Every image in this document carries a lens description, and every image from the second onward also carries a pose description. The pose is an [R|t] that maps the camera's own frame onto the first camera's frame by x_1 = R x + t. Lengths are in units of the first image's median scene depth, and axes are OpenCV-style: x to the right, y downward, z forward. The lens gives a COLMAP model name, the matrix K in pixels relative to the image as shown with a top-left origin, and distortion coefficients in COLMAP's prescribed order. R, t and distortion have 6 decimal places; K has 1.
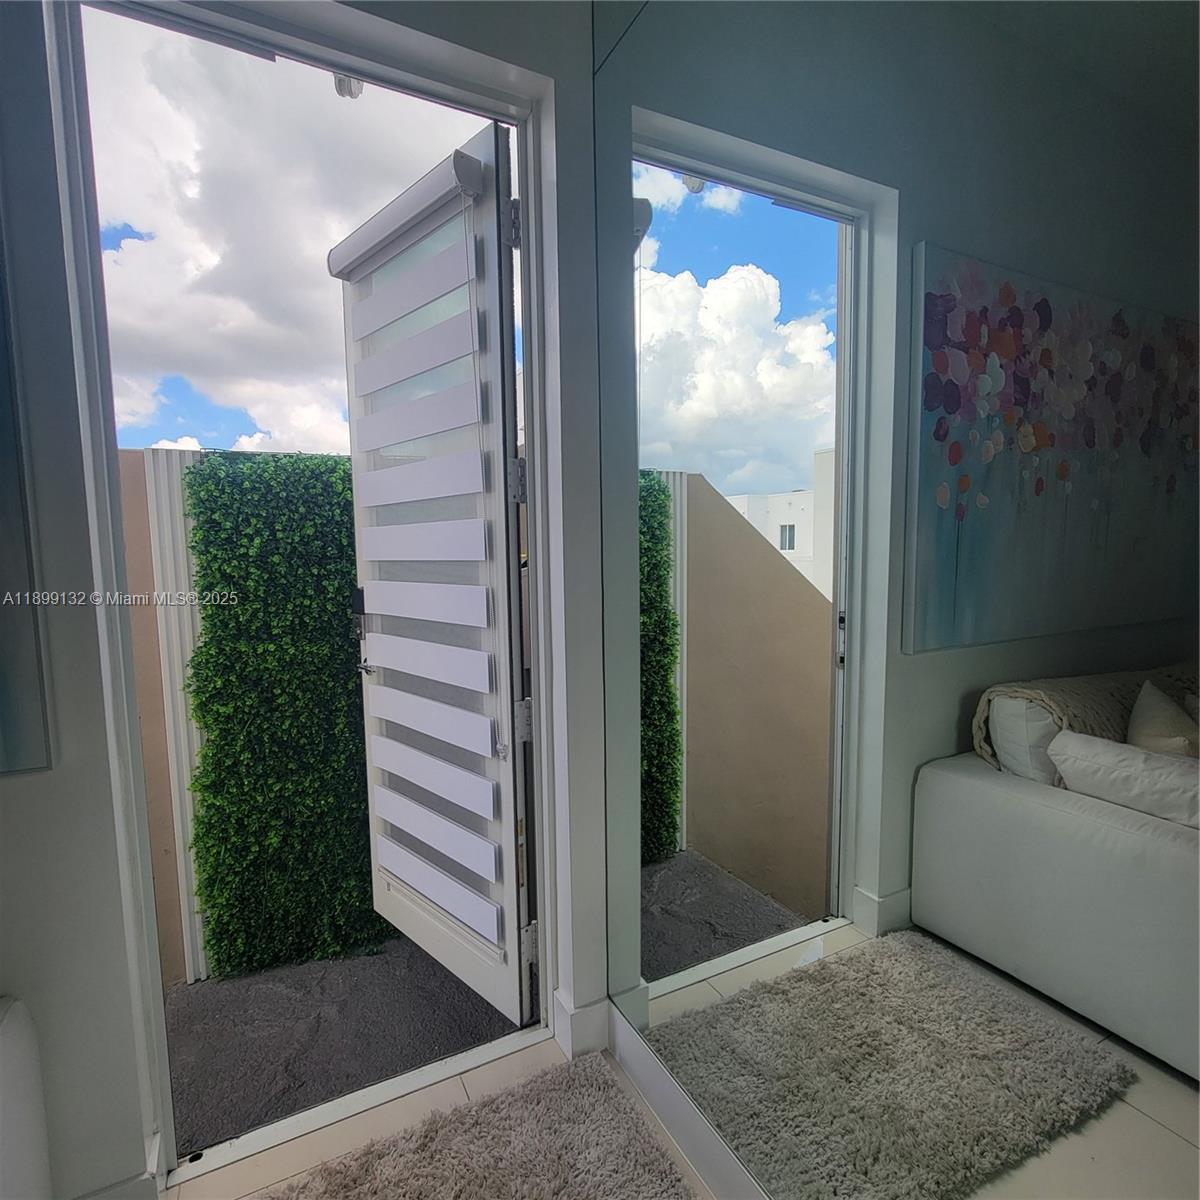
lens RADIAL K [[654.4, 0, 595.3], [0, 654.4, 609.7], [0, 0, 1]] dist [-0.005113, 0.001627]
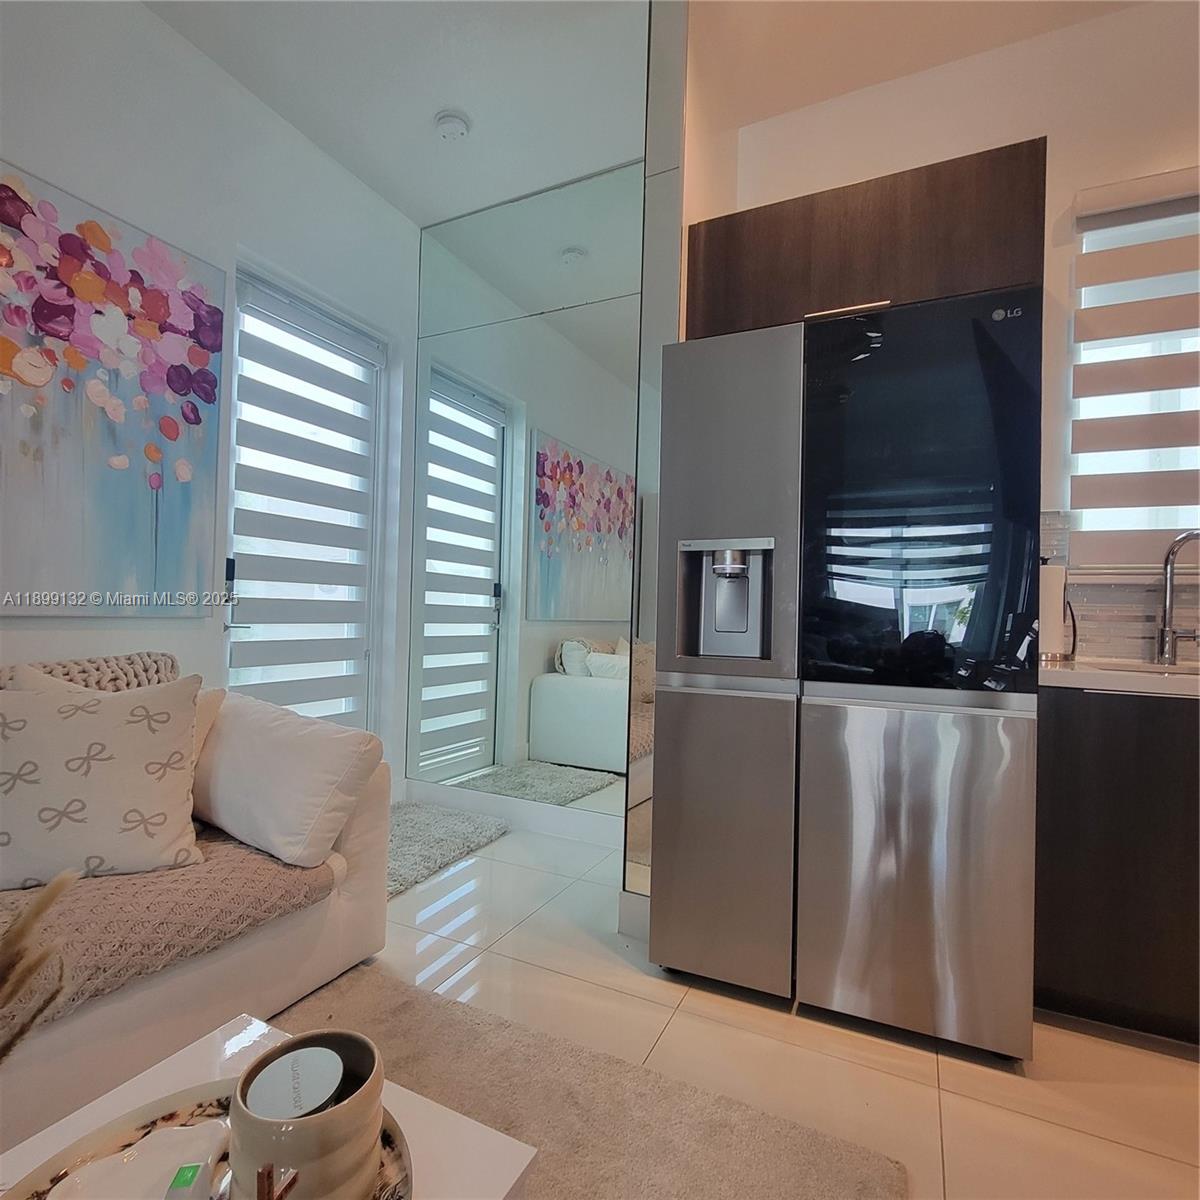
lens RADIAL K [[654.4, 0, 595.3], [0, 654.4, 609.7], [0, 0, 1]] dist [-0.005113, 0.001627]
pose [[0.802158, 0.042505, 0.595597, -0.548337], [0.014833, 0.995737, -0.091039, 0.213873], [-0.596928, 0.081862, 0.798108, -0.724695]]
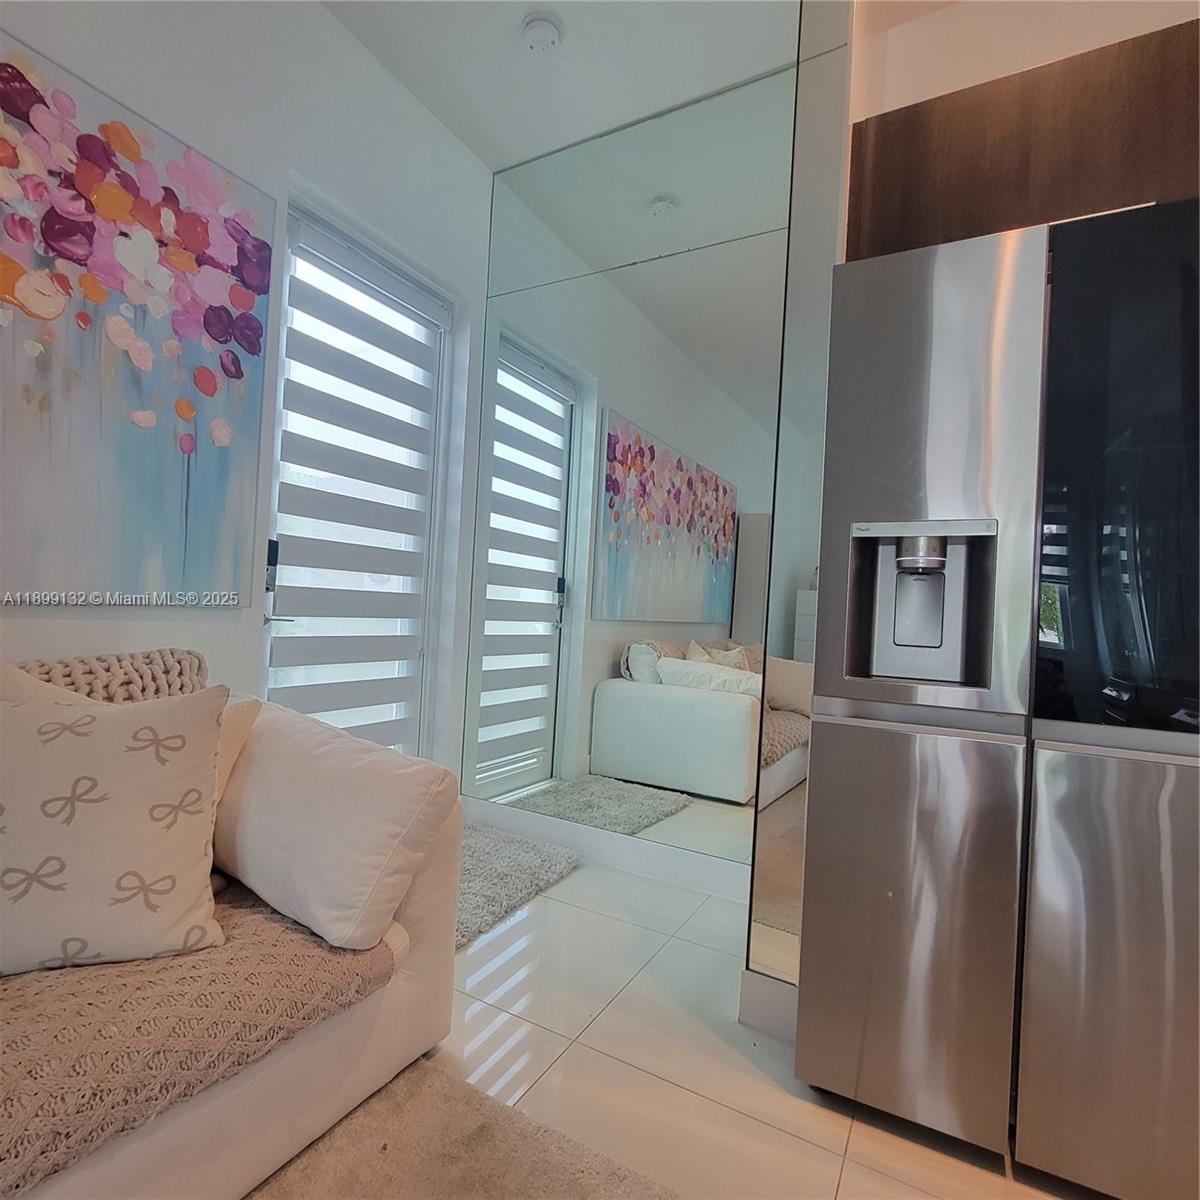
lens RADIAL K [[654.4, 0, 595.3], [0, 654.4, 609.7], [0, 0, 1]] dist [-0.005113, 0.001627]
pose [[0.832160, 0.062546, 0.550998, -0.514664], [-0.016280, 0.995946, -0.088466, 0.193984], [-0.554297, 0.064648, 0.829804, -0.510863]]
